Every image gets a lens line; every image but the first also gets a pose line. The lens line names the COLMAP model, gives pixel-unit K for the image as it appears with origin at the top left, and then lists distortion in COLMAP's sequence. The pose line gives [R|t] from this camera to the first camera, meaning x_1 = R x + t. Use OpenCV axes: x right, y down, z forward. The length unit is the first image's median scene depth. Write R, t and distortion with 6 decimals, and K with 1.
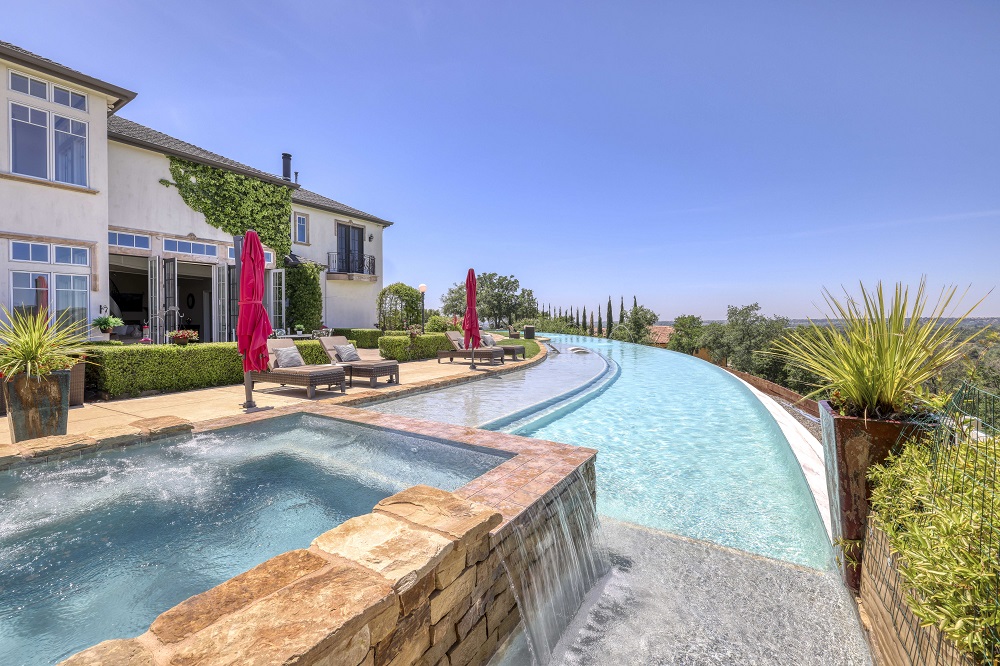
lens RADIAL K [[427.8, 0, 496.8], [0, 427.8, 331.2], [0, 0, 1]] dist [0.001081, 0.000331]
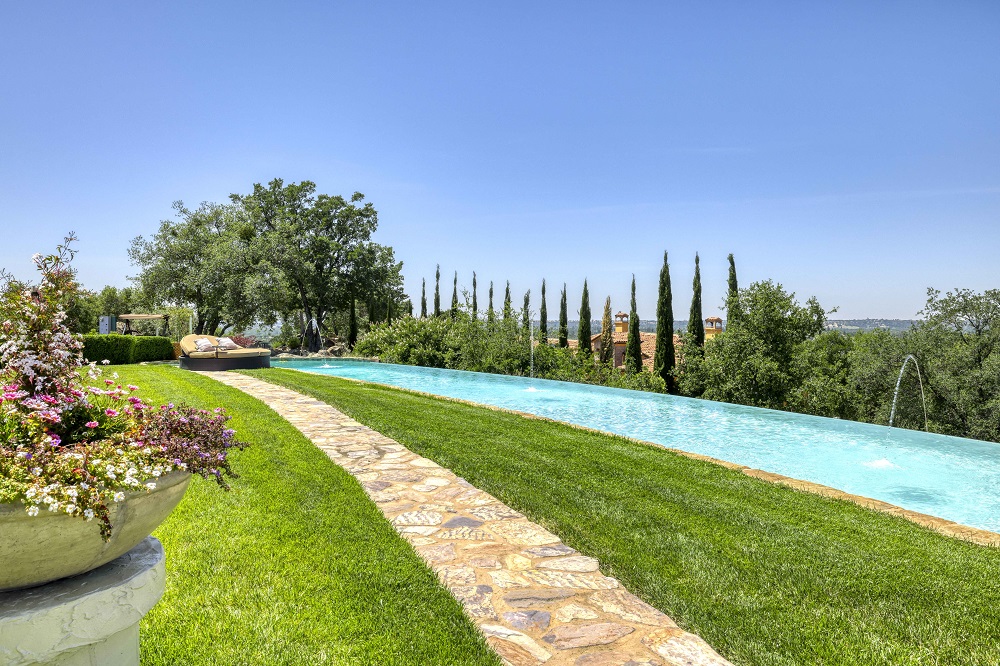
lens RADIAL K [[672.6, 0, 500.1], [0, 672.6, 326.5], [0, 0, 1]] dist [-0.002278, -0.000088]
pose [[0.956814, 0.004557, 0.290665, -0.013096], [-0.002142, 0.999961, -0.008625, -0.015491], [-0.290693, 0.007630, 0.956786, 0.434949]]
